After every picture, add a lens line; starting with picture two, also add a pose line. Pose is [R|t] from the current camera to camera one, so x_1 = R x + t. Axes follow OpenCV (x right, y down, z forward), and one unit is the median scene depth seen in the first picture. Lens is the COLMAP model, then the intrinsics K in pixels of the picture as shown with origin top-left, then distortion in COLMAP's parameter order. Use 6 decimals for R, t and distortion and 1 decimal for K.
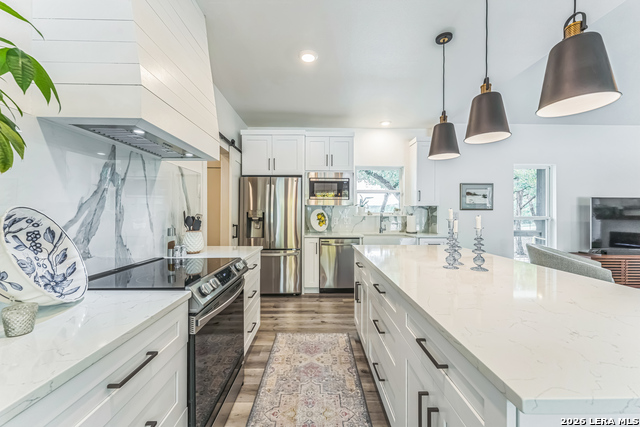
lens RADIAL K [[251.5, 0, 320.0], [0, 251.5, 213.5], [0, 0, 1]] dist [0.001248, 0.000163]
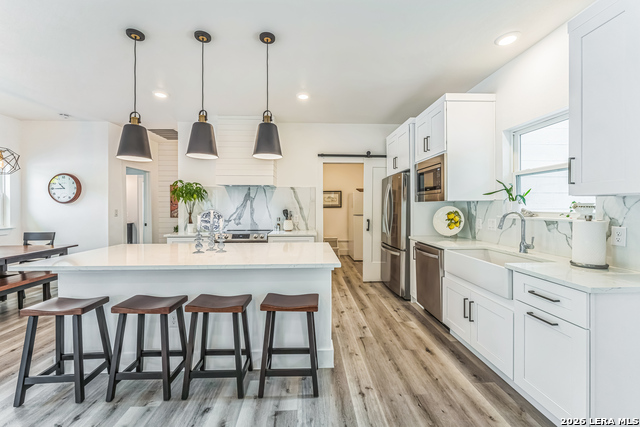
lens RADIAL K [[259.0, 0, 320.0], [0, 259.0, 213.5], [0, 0, 1]] dist [-0.042876, -0.000008]
pose [[0.047985, 0.021337, -0.998620, 1.459737], [-0.001344, 0.999772, 0.021297, -0.021802], [0.998847, 0.000320, 0.048003, 1.123194]]
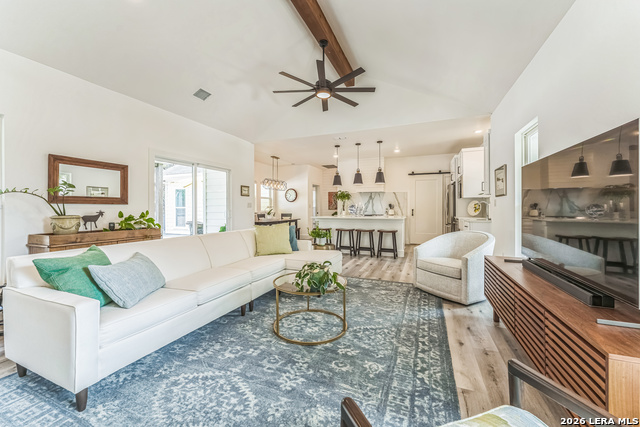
lens RADIAL K [[255.3, 0, 317.0], [0, 255.3, 206.2], [0, 0, 1]] dist [0.000554, 0.000024]
pose [[-0.394772, -0.009757, -0.918727, 3.322177], [-0.002381, 0.999951, -0.009596, 0.059333], [0.918776, -0.001601, -0.394776, 1.443636]]
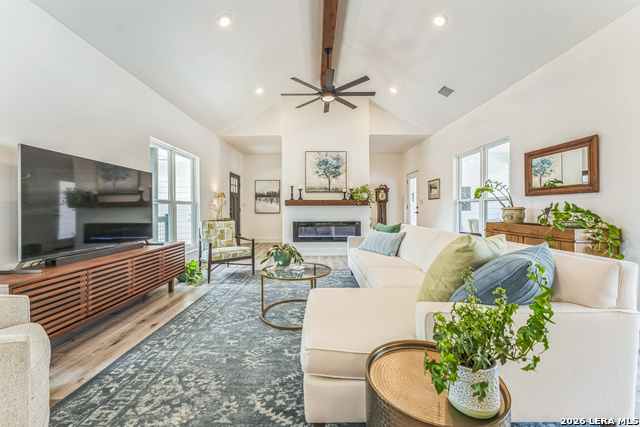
lens RADIAL K [[255.3, 0, 317.0], [0, 255.3, 206.2], [0, 0, 1]] dist [0.000554, 0.000024]
pose [[0.003085, 0.005651, 0.999979, 1.148041], [0.008188, 0.999950, -0.005676, 0.090373], [-0.999962, 0.008205, 0.003039, 0.879148]]
